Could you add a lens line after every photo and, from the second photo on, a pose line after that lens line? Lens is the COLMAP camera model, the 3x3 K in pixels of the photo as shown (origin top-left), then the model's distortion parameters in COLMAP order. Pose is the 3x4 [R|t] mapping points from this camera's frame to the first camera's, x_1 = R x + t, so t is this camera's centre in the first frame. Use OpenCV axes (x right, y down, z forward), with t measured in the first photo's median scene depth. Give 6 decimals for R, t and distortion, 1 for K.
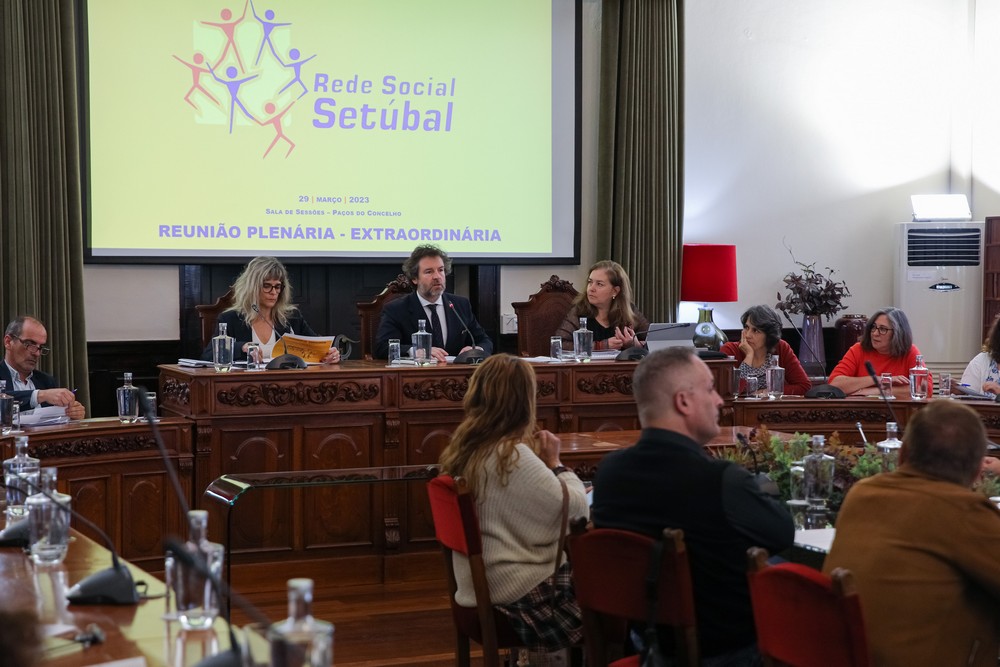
lens RADIAL K [[1948.6, 0, 499.5], [0, 1948.6, 329.5], [0, 0, 1]] dist [0.288727, 0.000000]
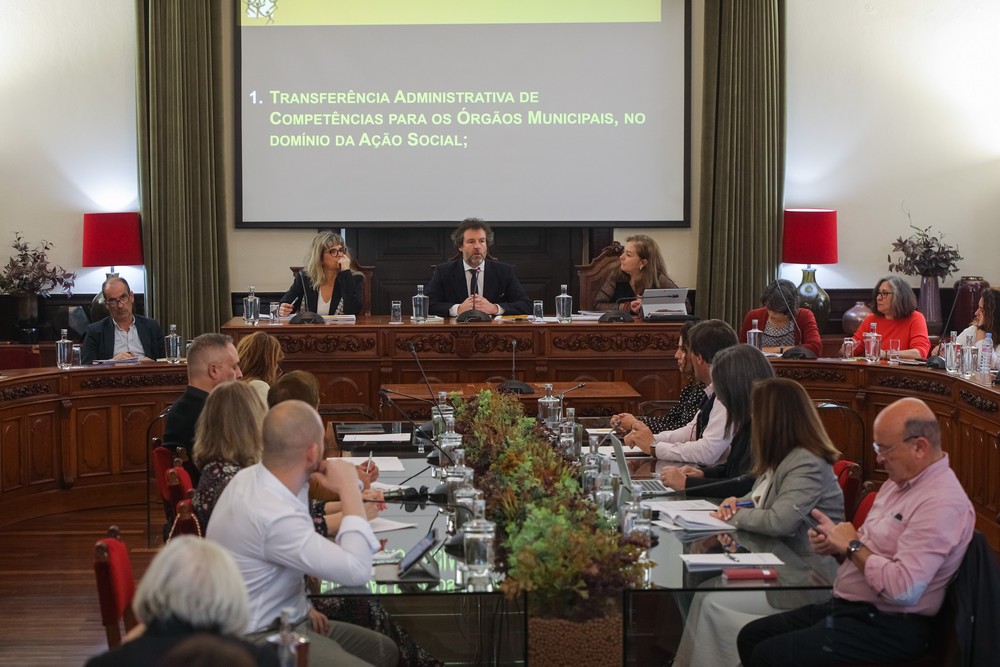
lens RADIAL K [[2413.0, 0, 499.6], [0, 2413.0, 334.4], [0, 0, 1]] dist [0.057676, 0.000000]
pose [[0.940079, 0.026311, -0.339939, 0.457832], [-0.012166, 0.998972, 0.043675, -0.035854], [0.340739, -0.036922, 0.939433, -0.344527]]
